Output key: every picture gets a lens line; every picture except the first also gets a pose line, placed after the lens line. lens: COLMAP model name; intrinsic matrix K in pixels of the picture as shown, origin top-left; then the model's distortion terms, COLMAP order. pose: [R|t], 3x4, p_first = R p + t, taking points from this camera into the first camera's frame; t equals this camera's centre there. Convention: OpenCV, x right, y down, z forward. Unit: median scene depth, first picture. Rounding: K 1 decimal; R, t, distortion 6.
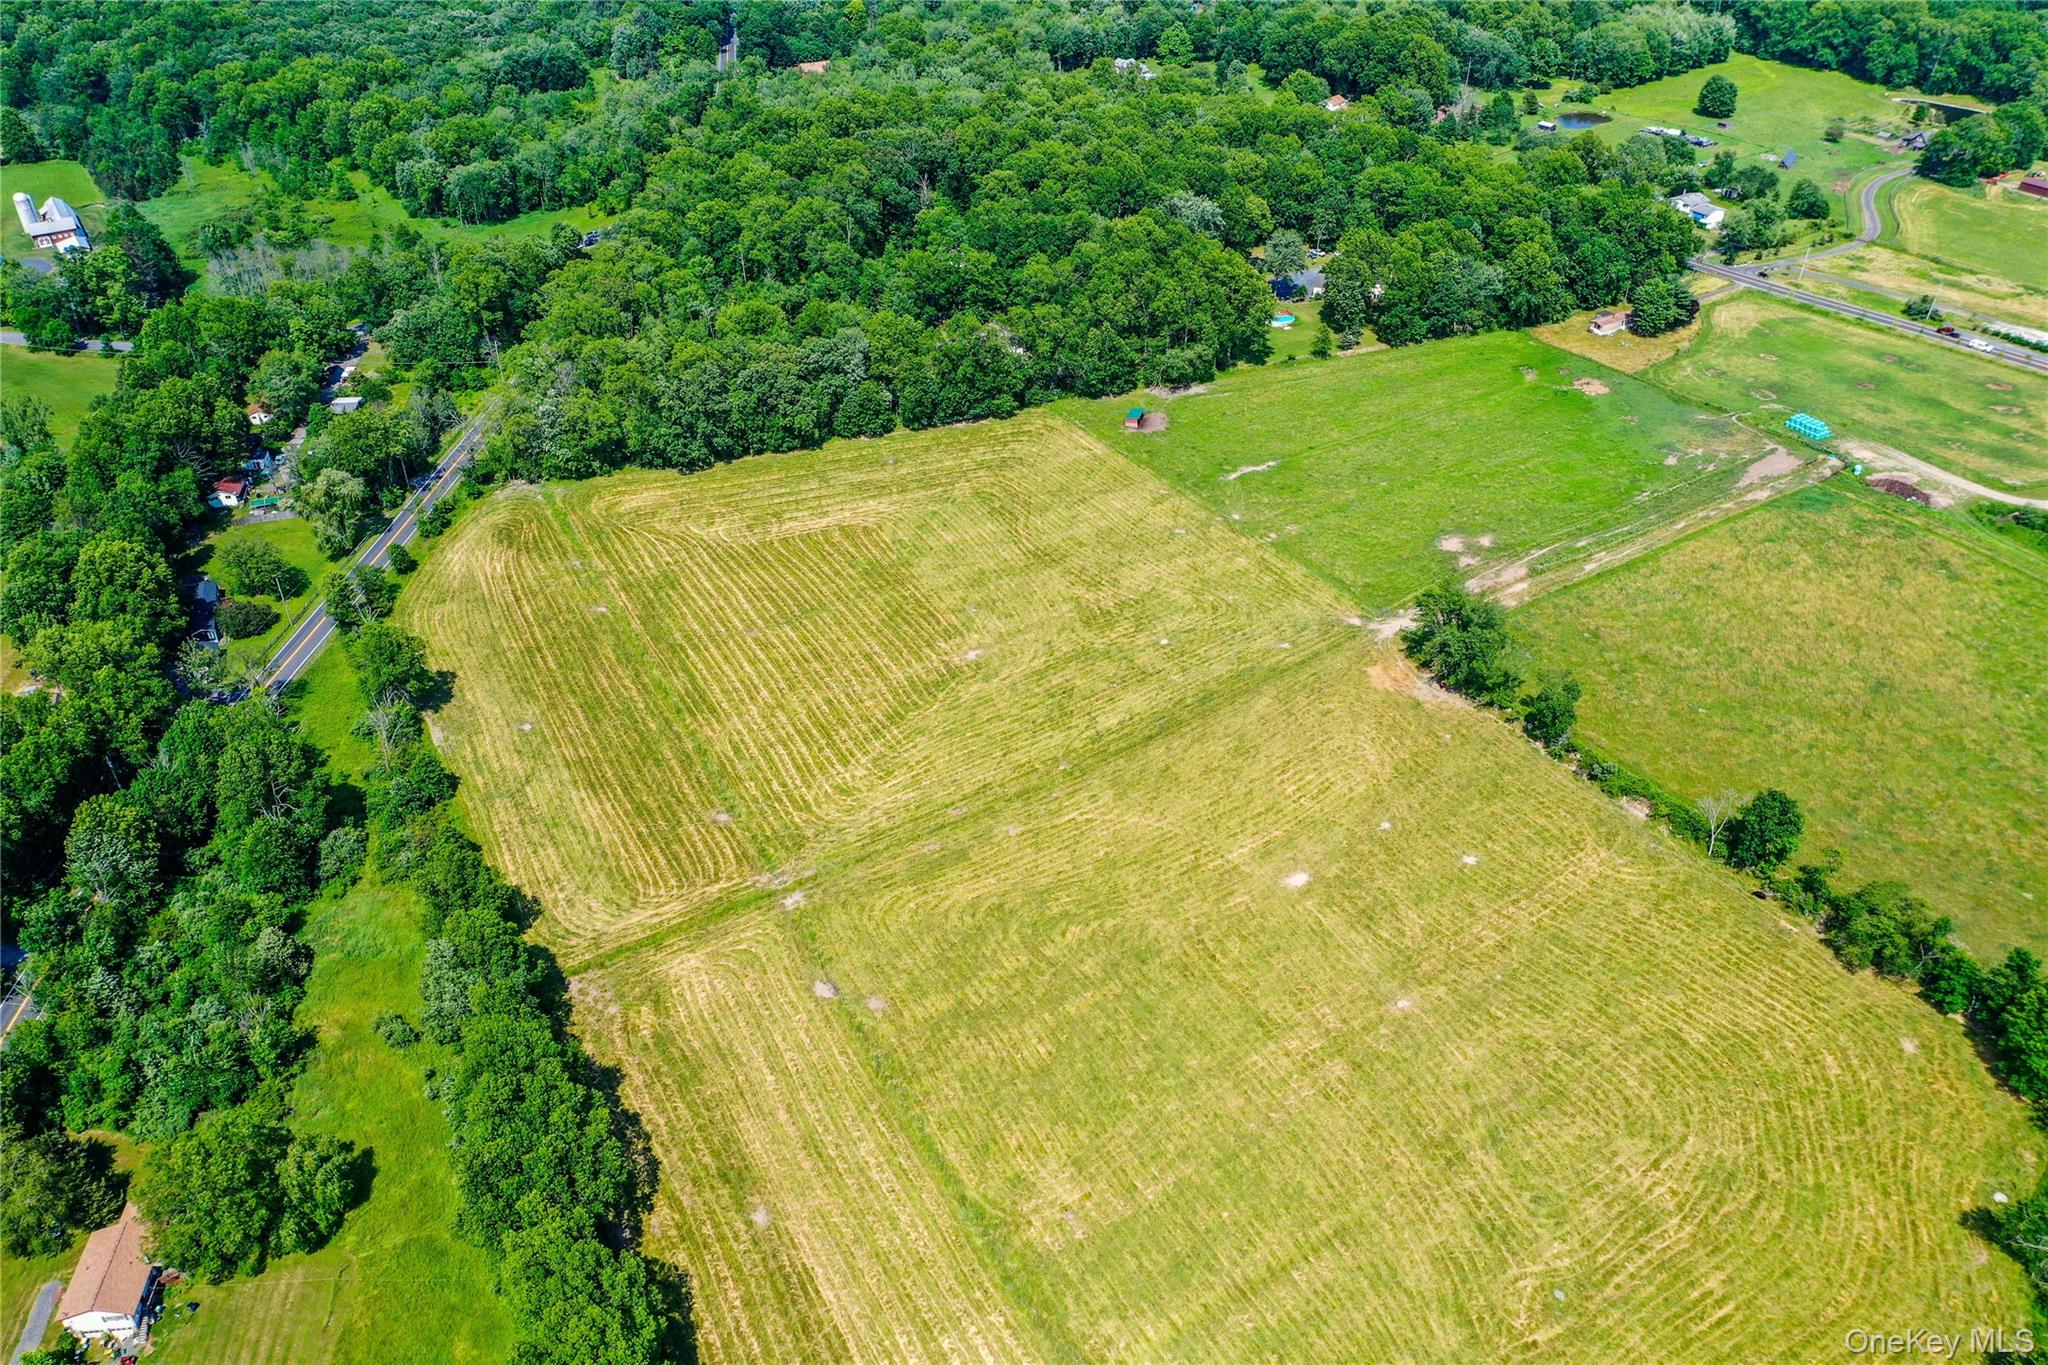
lens RADIAL K [[1610.9, 0, 1024.0], [0, 1610.9, 682.5], [0, 0, 1]] dist [0.002011, 0.008899]
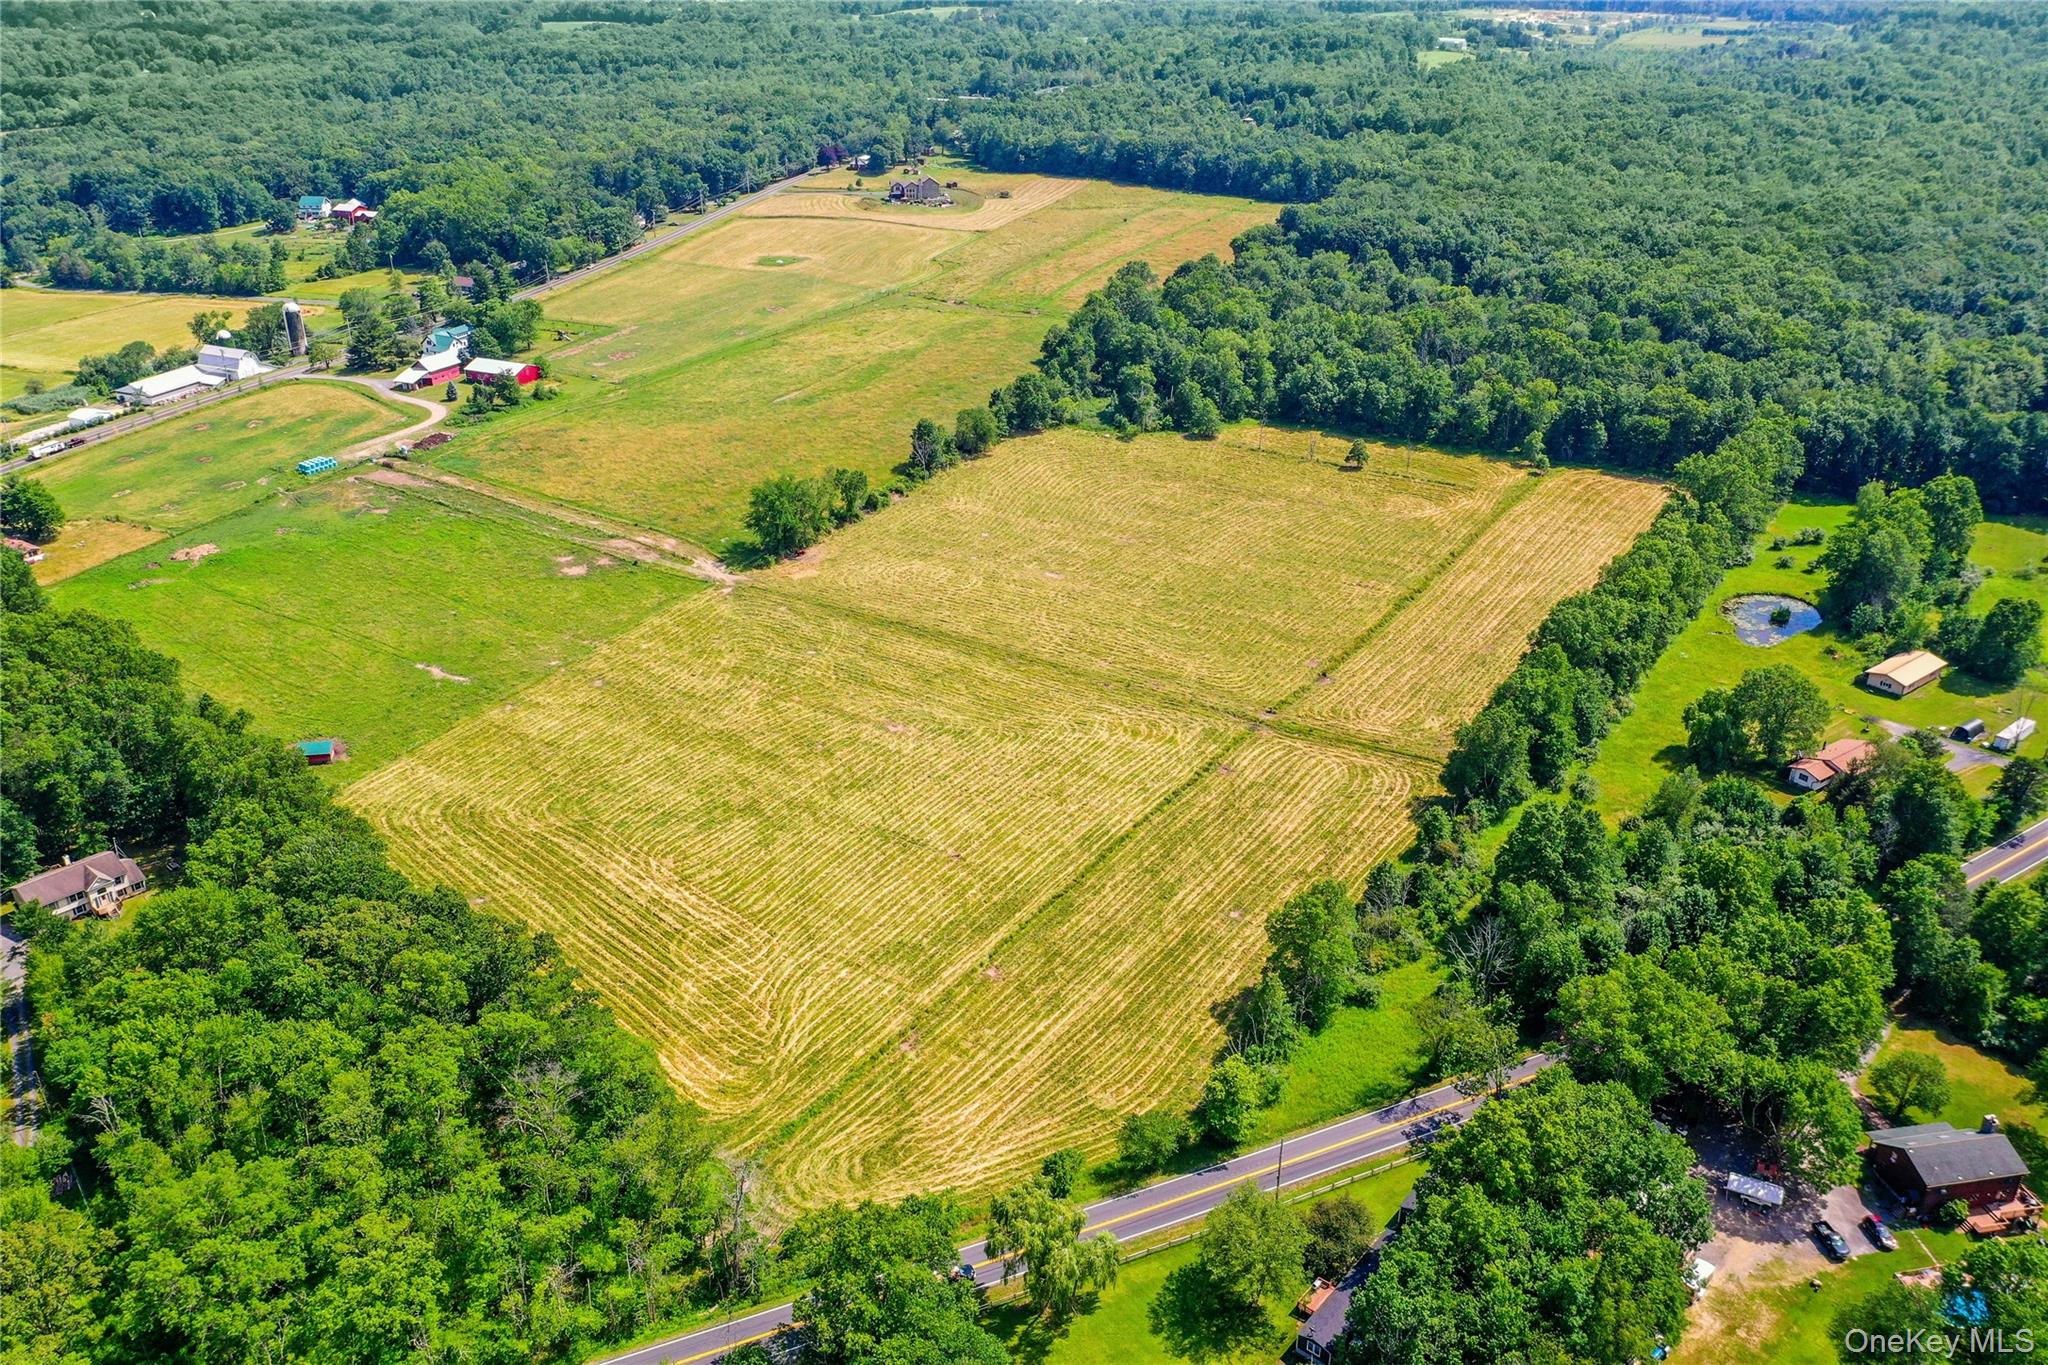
lens RADIAL K [[1610.9, 0, 1024.0], [0, 1610.9, 682.5], [0, 0, 1]] dist [0.002011, 0.008899]
pose [[-0.481585, -0.379569, 0.789939, -0.748710], [0.500004, 0.621264, 0.603347, -0.528197], [-0.719772, 0.685535, -0.109405, 0.921675]]
